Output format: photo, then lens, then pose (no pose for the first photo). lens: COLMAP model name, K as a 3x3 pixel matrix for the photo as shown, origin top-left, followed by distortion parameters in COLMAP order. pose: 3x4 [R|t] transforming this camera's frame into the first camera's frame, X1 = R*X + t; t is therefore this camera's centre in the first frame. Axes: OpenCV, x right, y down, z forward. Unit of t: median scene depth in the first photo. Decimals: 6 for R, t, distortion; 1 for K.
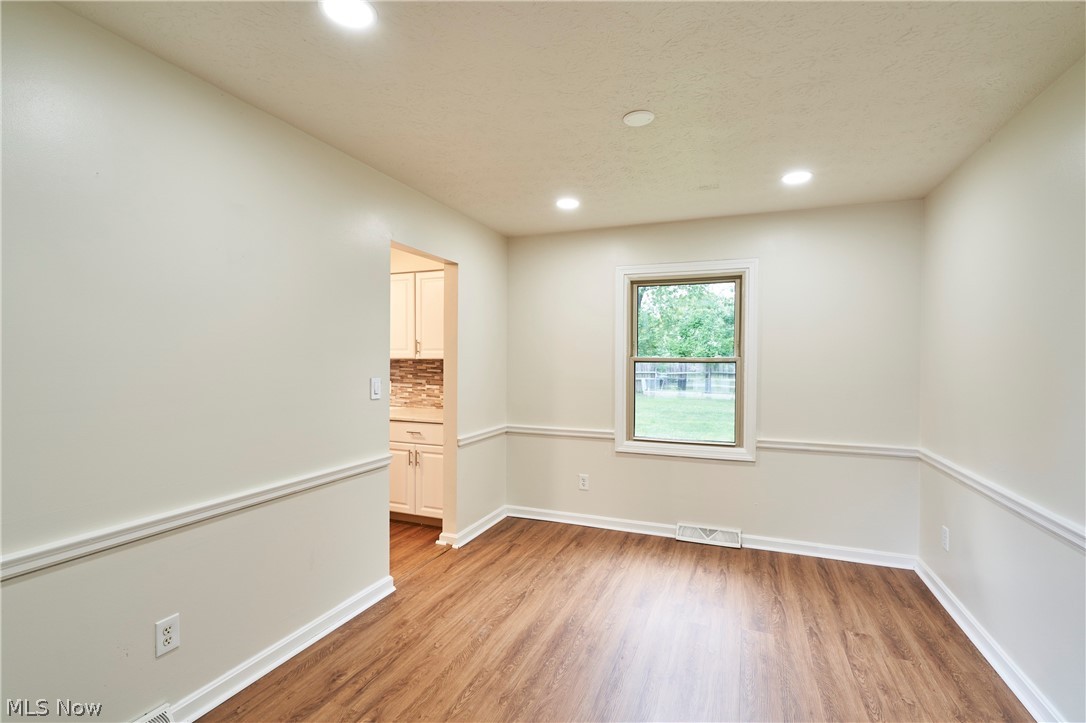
lens RADIAL K [[504.4, 0, 550.1], [0, 504.4, 366.1], [0, 0, 1]] dist [0.000268, 0.000137]
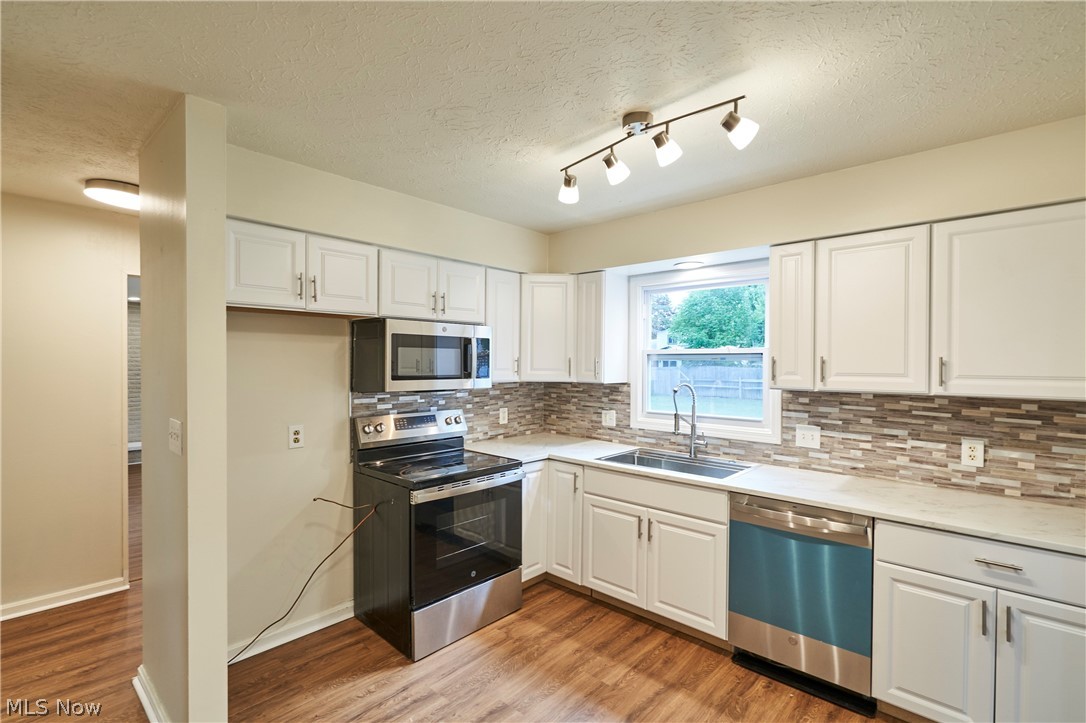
lens RADIAL K [[504.4, 0, 542.8], [0, 504.4, 365.4], [0, 0, 1]] dist [0.000268, 0.000137]
pose [[0.934725, 0.002726, -0.355362, -0.479146], [-0.005107, 0.999970, -0.005761, -0.041547], [0.355336, 0.007199, 0.934711, 0.418282]]
